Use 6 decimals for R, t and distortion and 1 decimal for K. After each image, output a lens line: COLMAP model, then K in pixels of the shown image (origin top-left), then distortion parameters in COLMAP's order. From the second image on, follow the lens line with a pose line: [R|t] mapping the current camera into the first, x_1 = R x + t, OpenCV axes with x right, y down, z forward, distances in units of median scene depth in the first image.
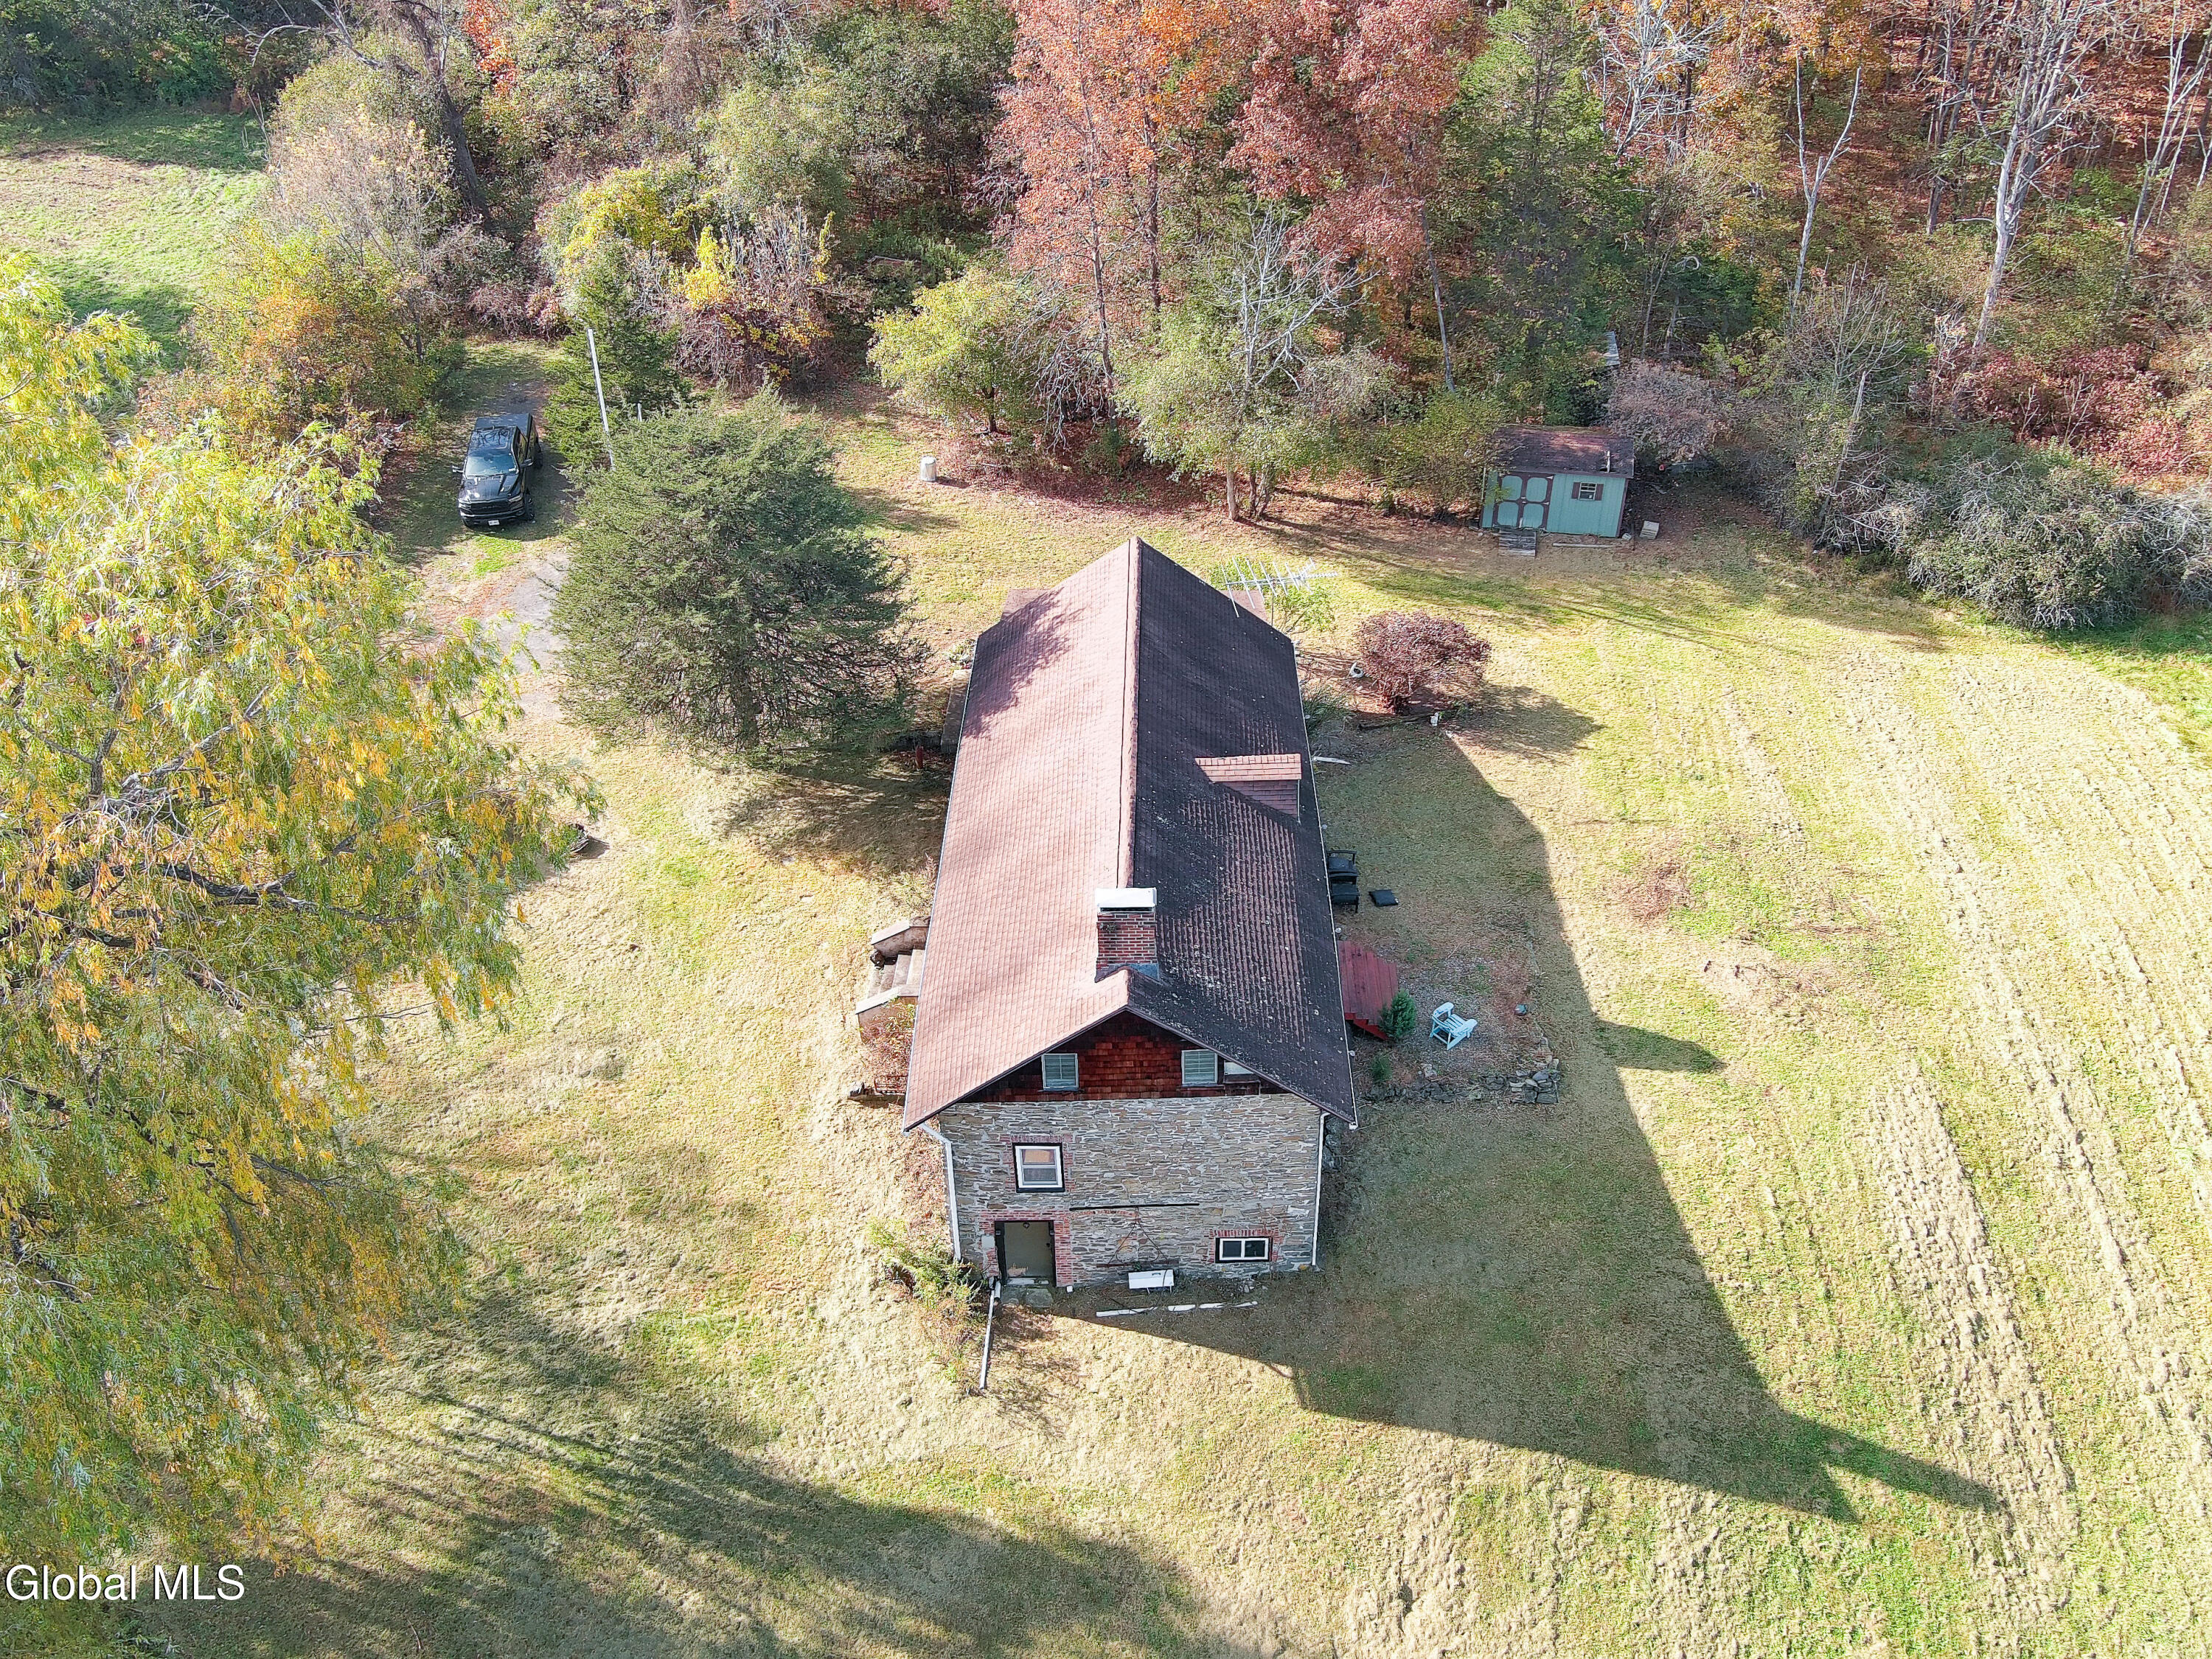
lens RADIAL K [[1812.6, 0, 1100.5], [0, 1812.6, 825.3], [0, 0, 1]] dist [0.002195, -0.019806]
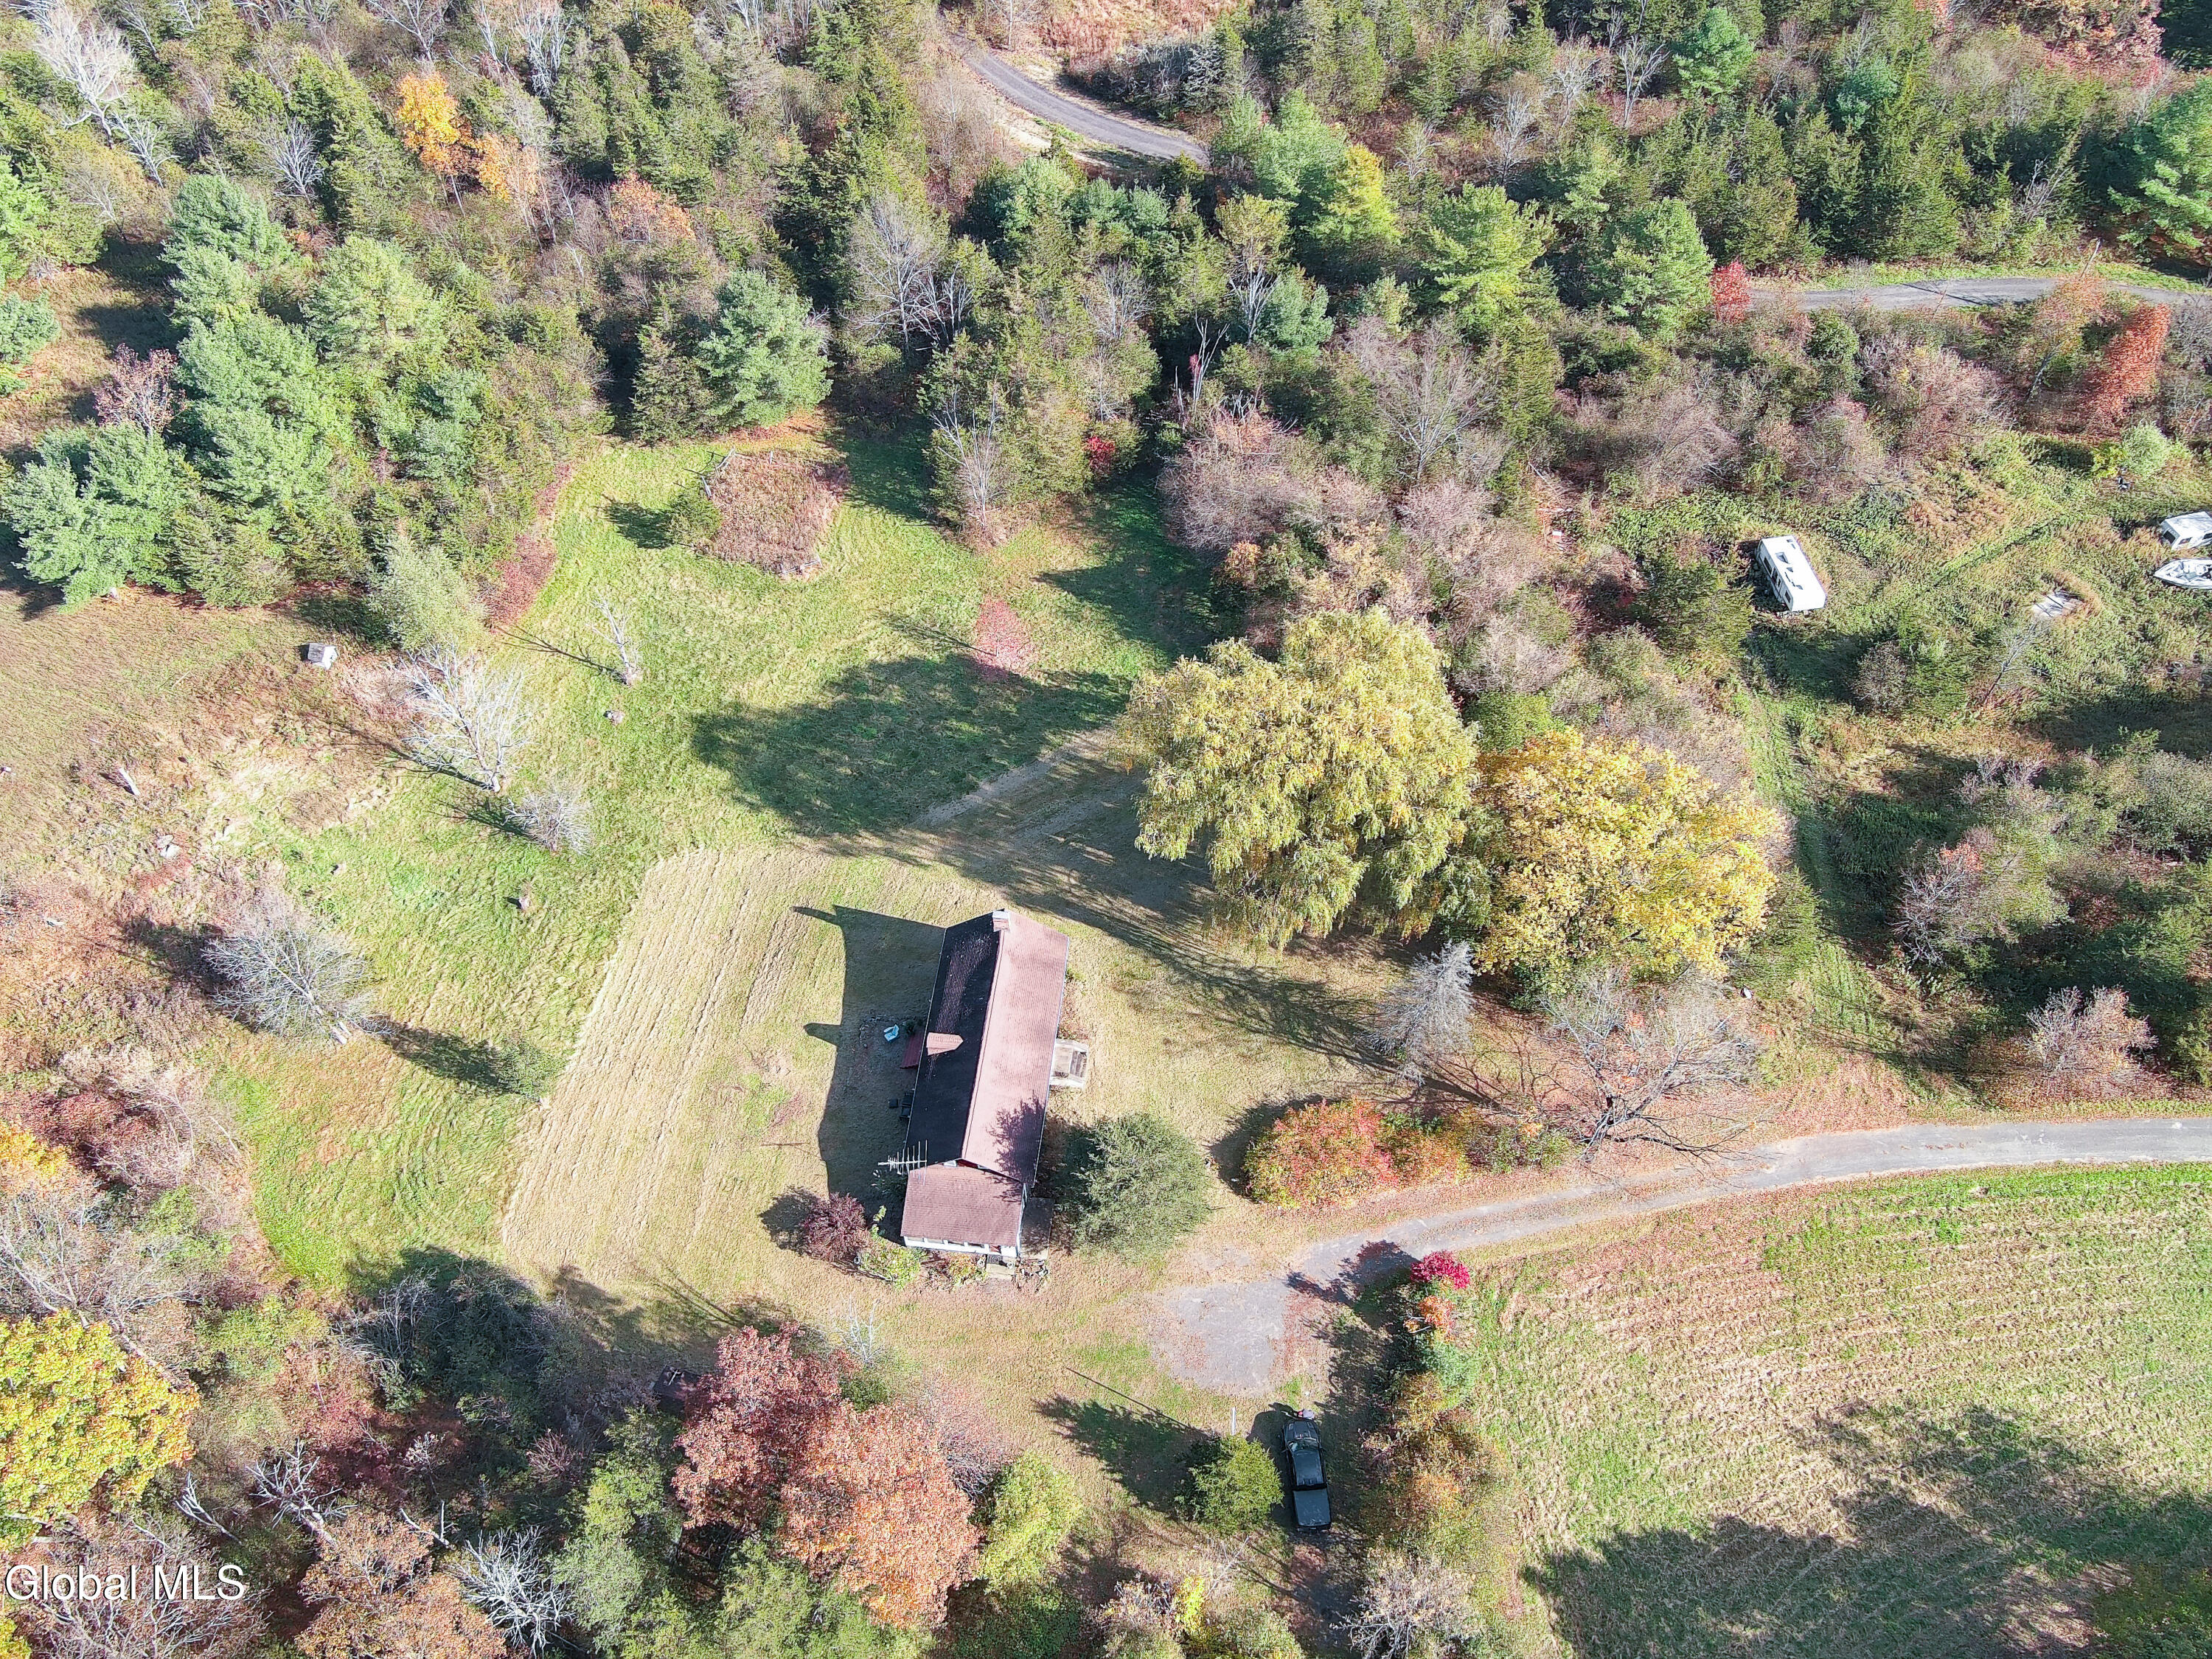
lens RADIAL K [[1825.1, 0, 1102.1], [0, 1825.1, 823.3], [0, 0, 1]] dist [-0.004238, -0.003116]
pose [[-0.995632, -0.050505, 0.078530, -0.395101], [0.078714, -0.001655, 0.996896, -3.023501], [-0.050218, 0.998722, 0.005623, 0.646714]]
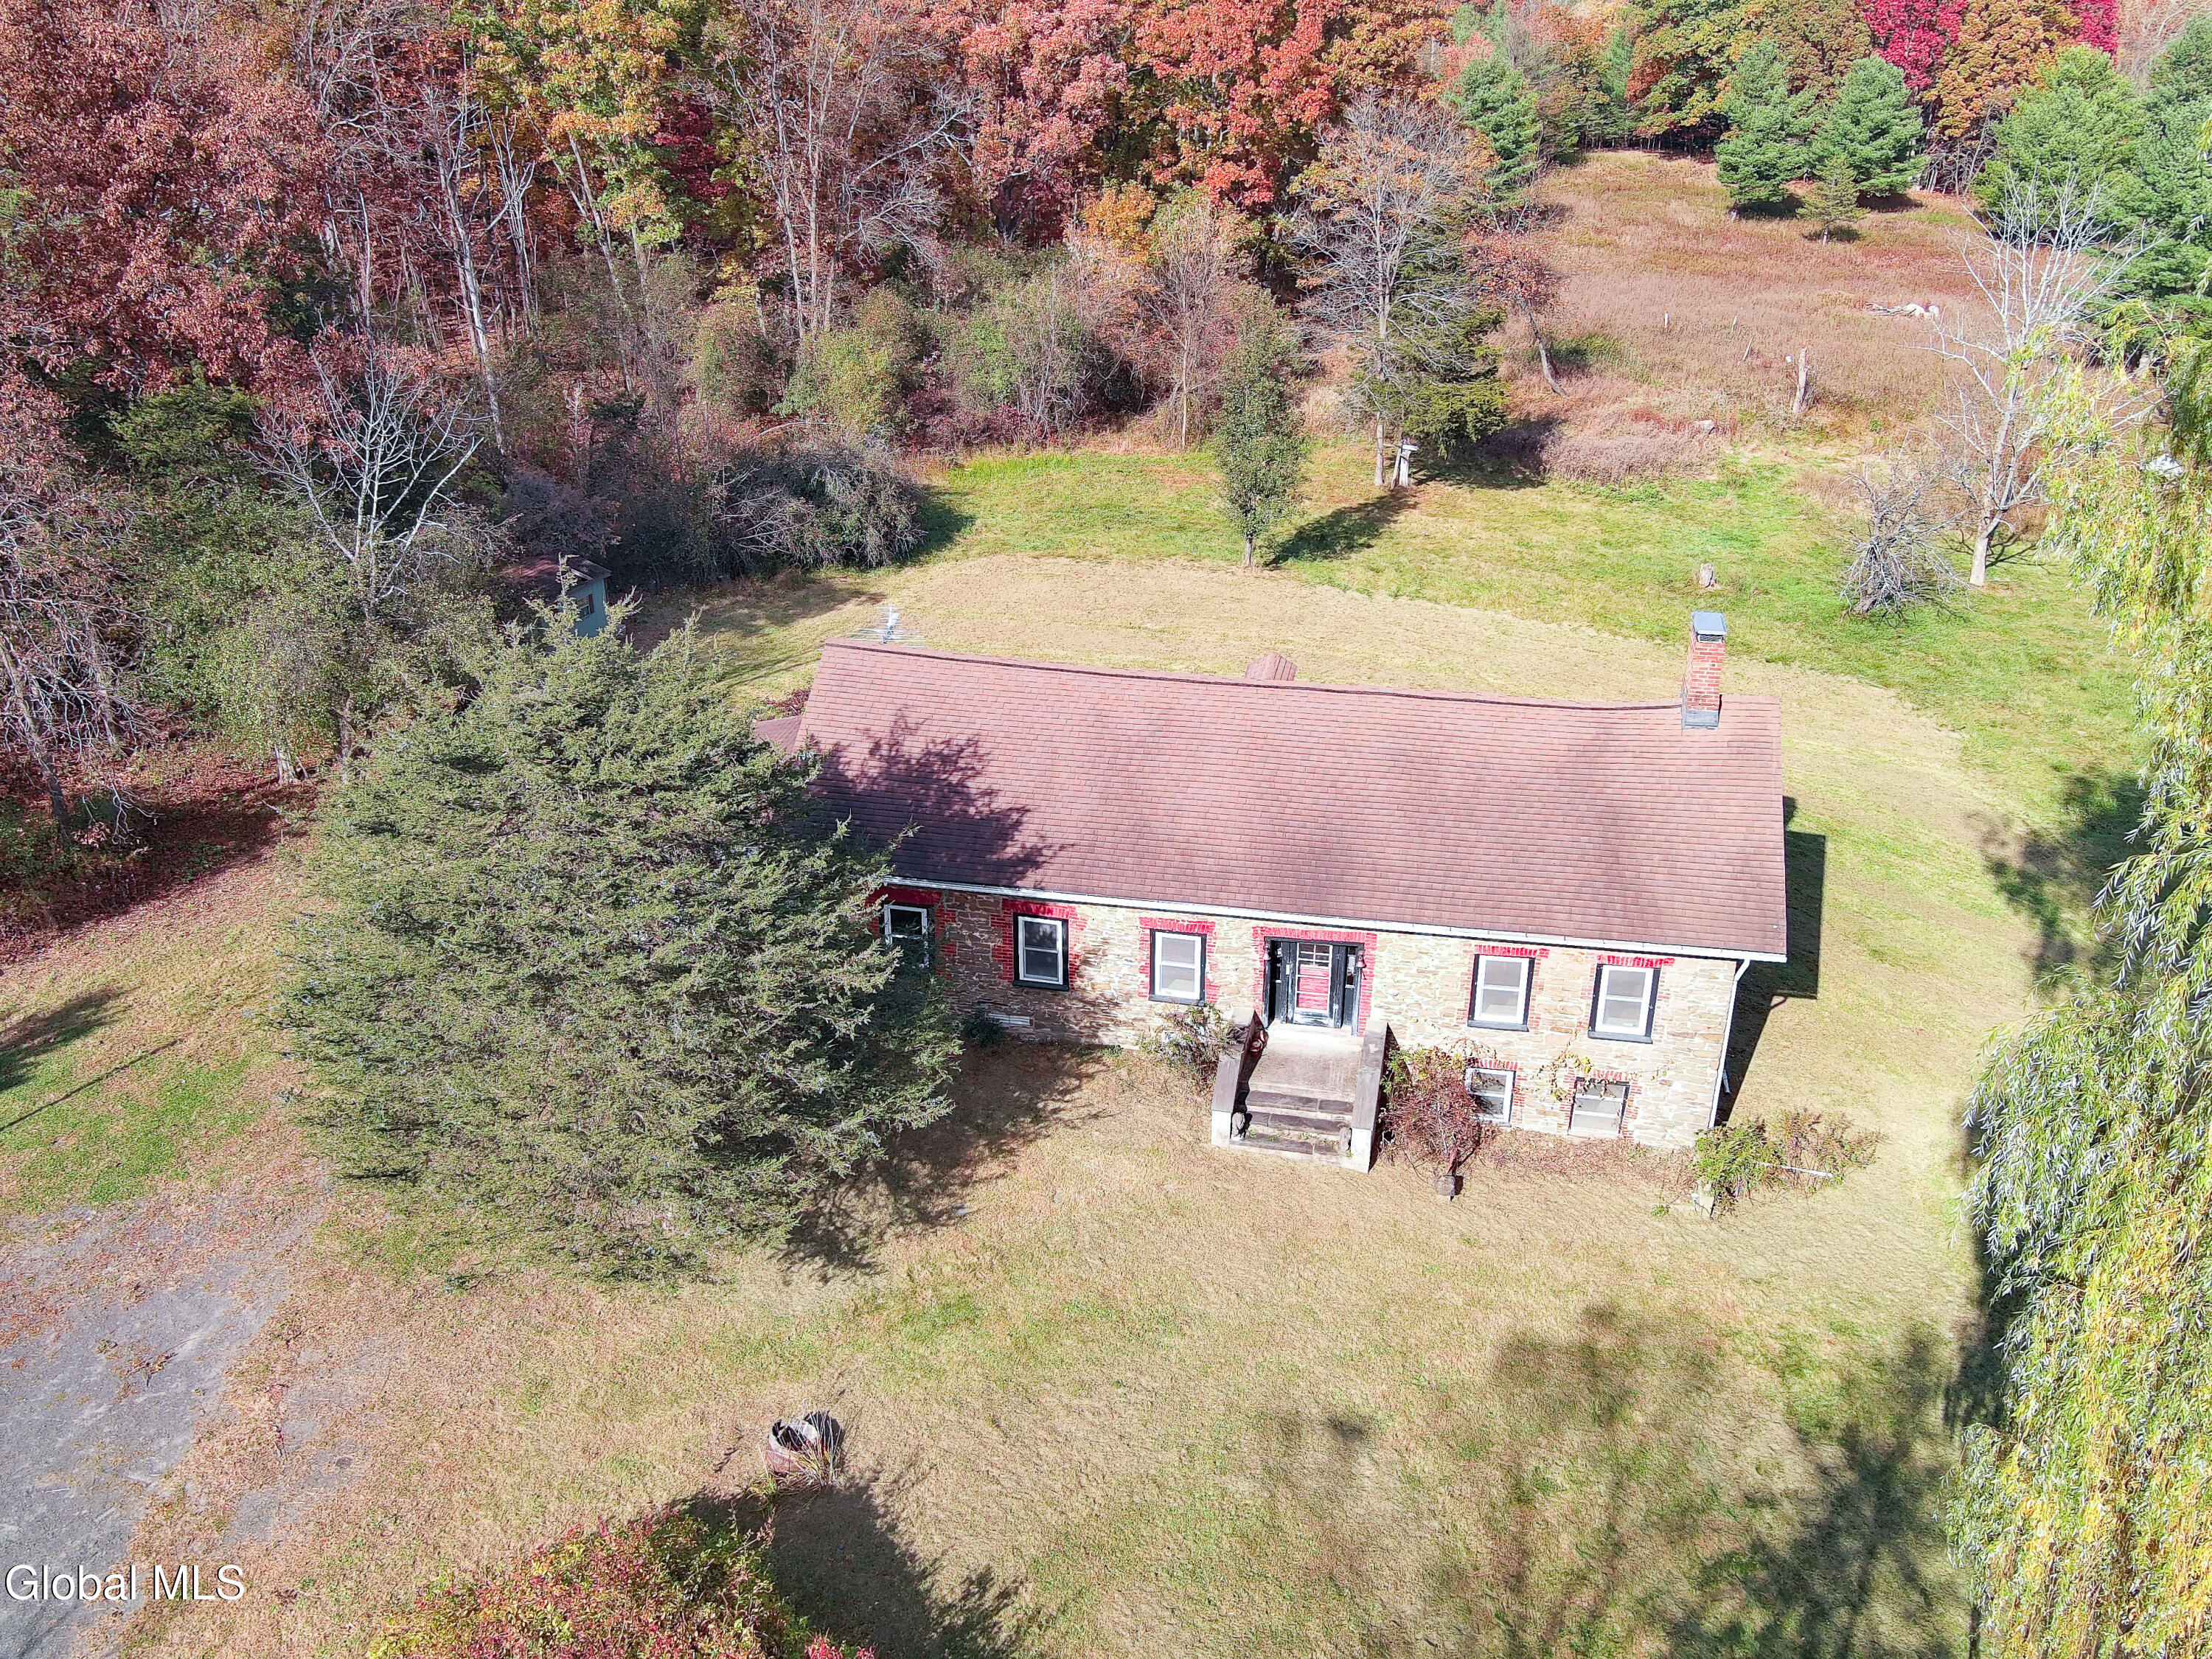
lens RADIAL K [[1806.4, 0, 1106.0], [0, 1806.4, 829.5], [0, 0, 1]] dist [-0.015132, -0.008993]
pose [[0.178303, -0.410051, 0.894464, -0.810221], [0.583985, 0.775721, 0.239204, -0.246637], [-0.791941, 0.479703, 0.377777, 0.781796]]
